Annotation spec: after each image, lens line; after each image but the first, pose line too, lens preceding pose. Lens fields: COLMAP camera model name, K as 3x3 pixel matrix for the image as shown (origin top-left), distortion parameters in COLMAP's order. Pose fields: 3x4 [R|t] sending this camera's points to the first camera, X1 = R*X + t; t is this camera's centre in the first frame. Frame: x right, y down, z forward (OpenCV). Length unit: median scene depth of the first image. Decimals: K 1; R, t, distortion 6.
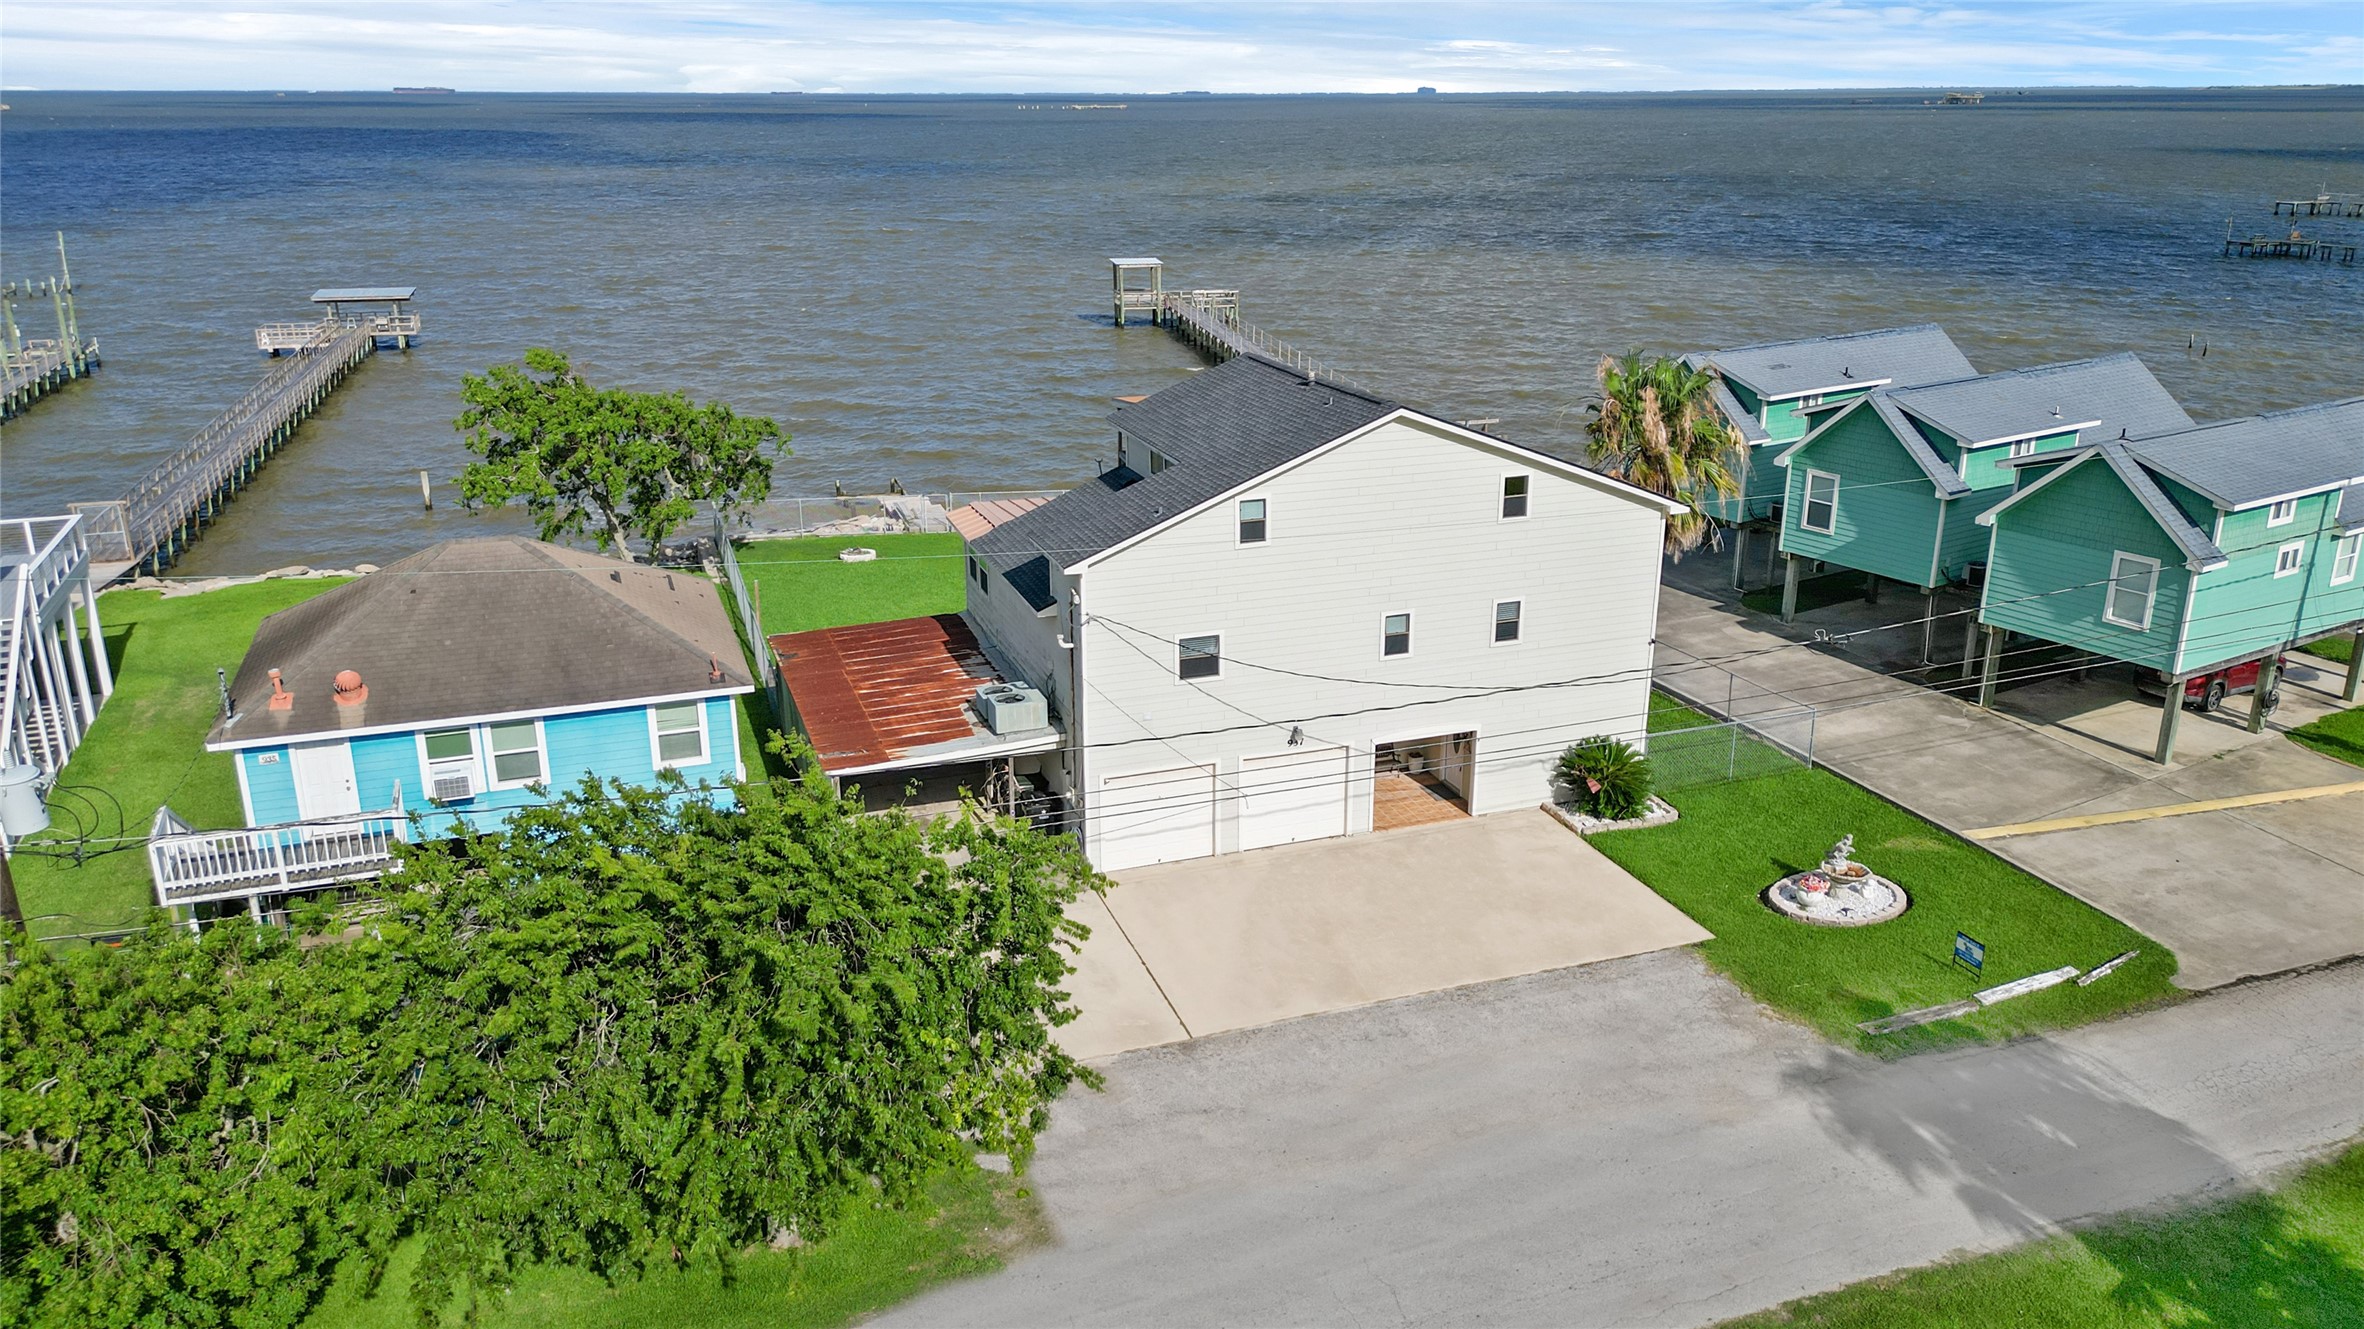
lens RADIAL K [[1692.6, 0, 1210.0], [0, 1692.6, 664.0], [0, 0, 1]] dist [0.073055, -0.085872]
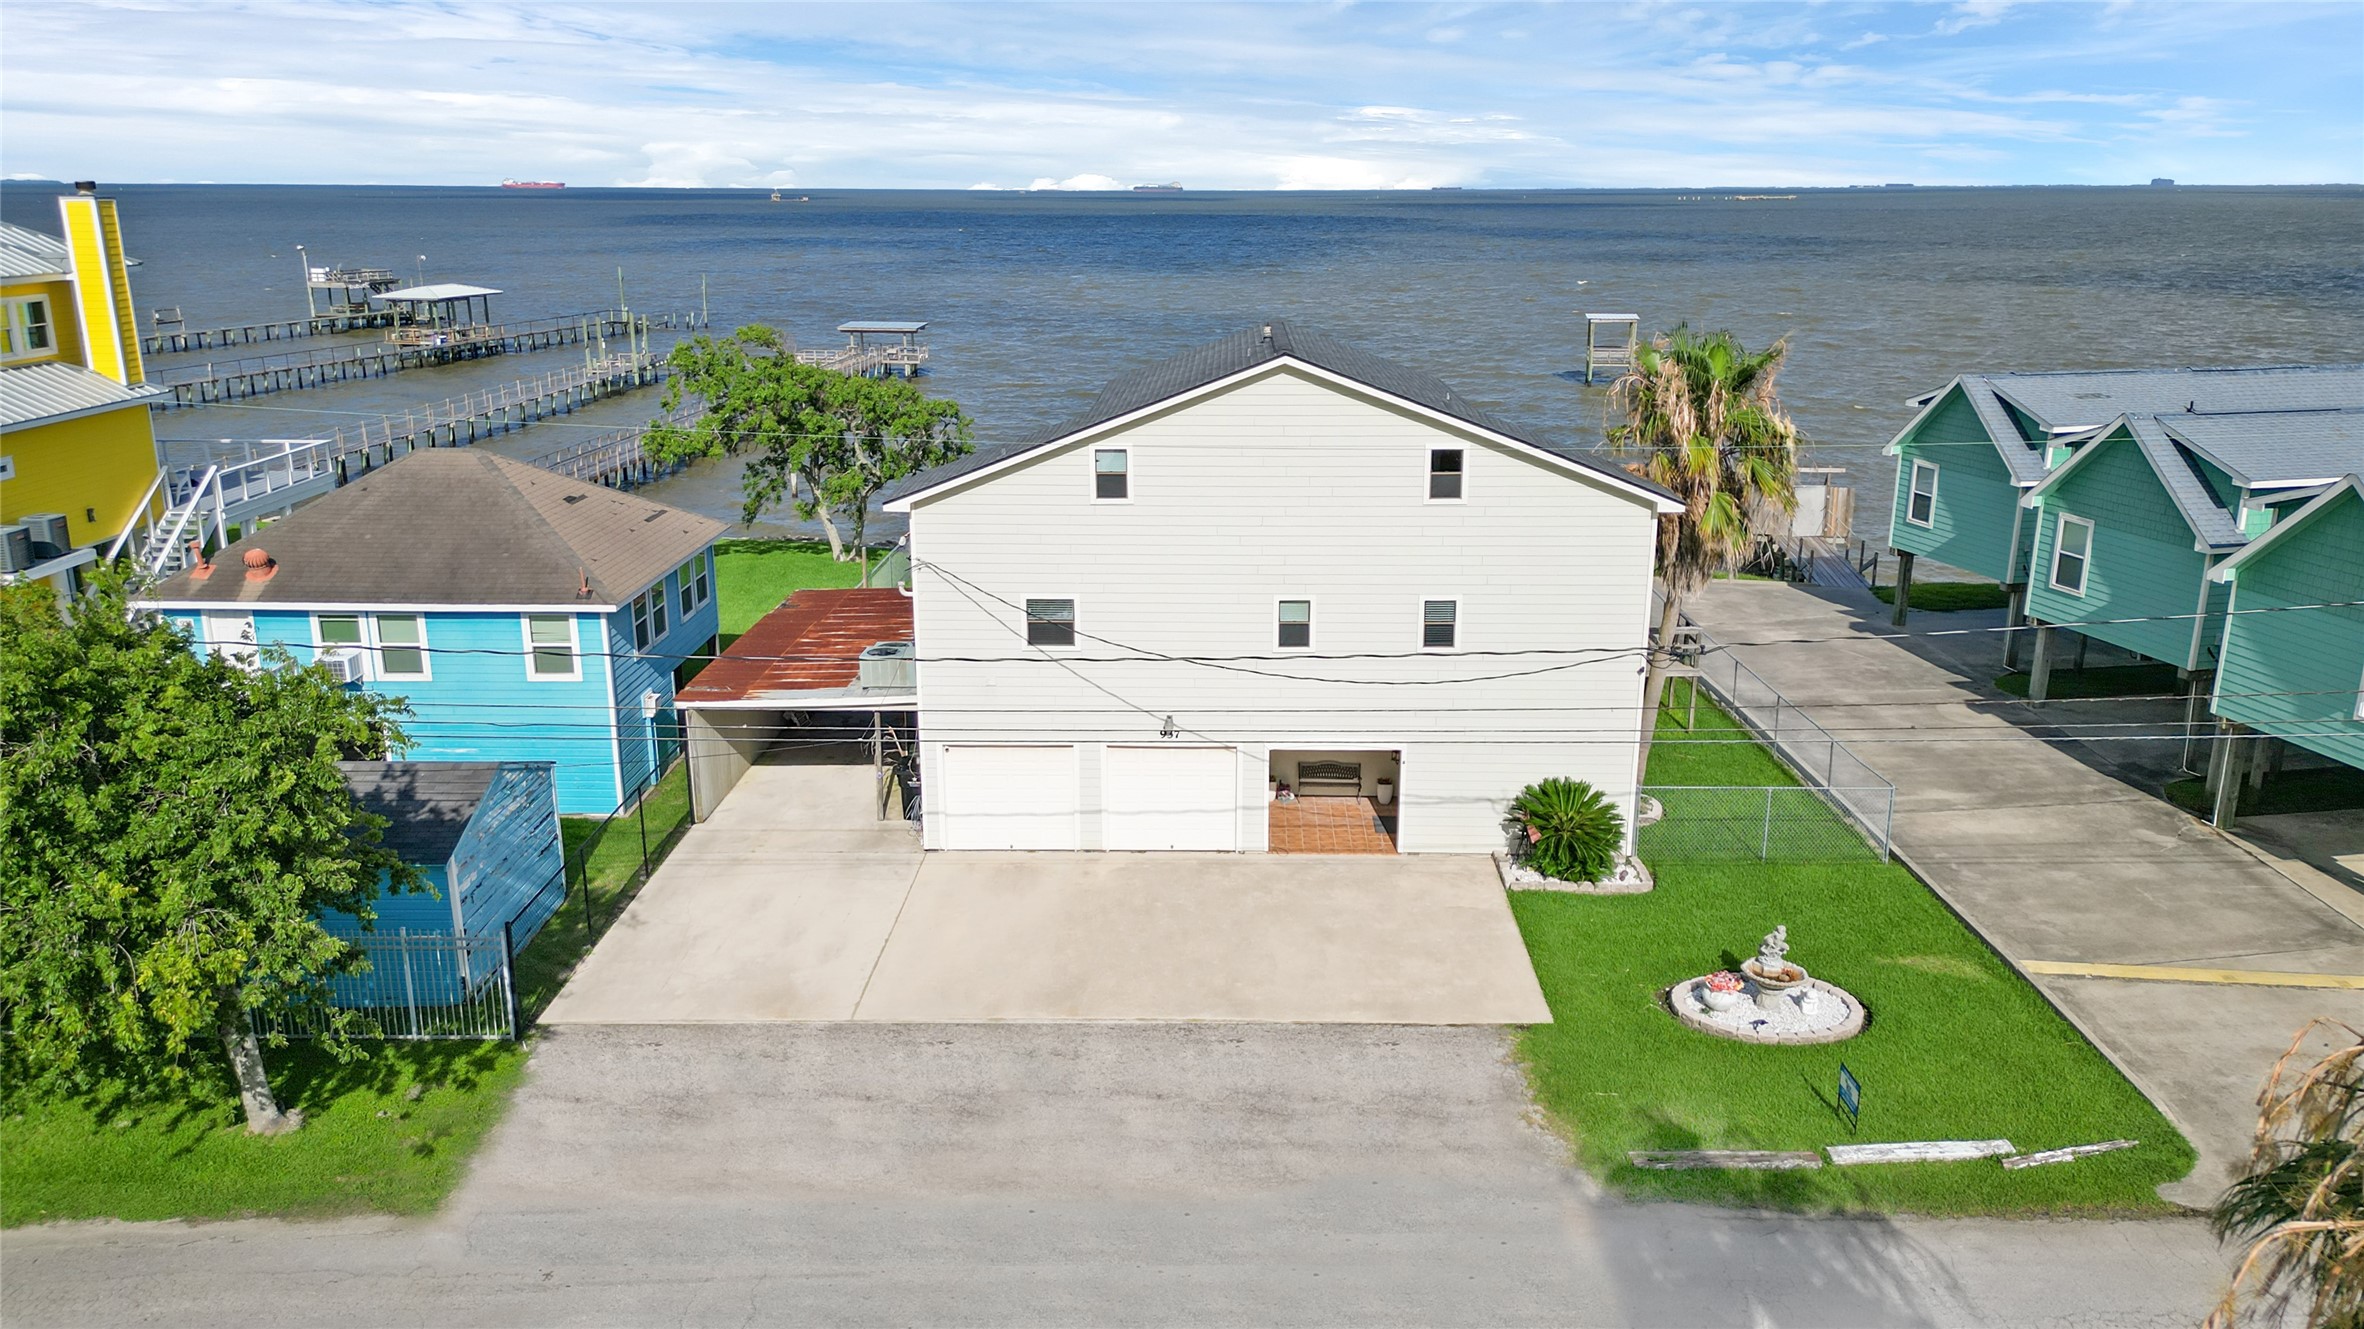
lens RADIAL K [[1692.6, 0, 1210.0], [0, 1692.6, 664.0], [0, 0, 1]] dist [0.073055, -0.085872]
pose [[0.933250, 0.097648, -0.345701, 0.358086], [-0.114555, 0.993000, -0.028764, 0.031710], [0.340472, 0.066446, 0.937904, 0.170206]]
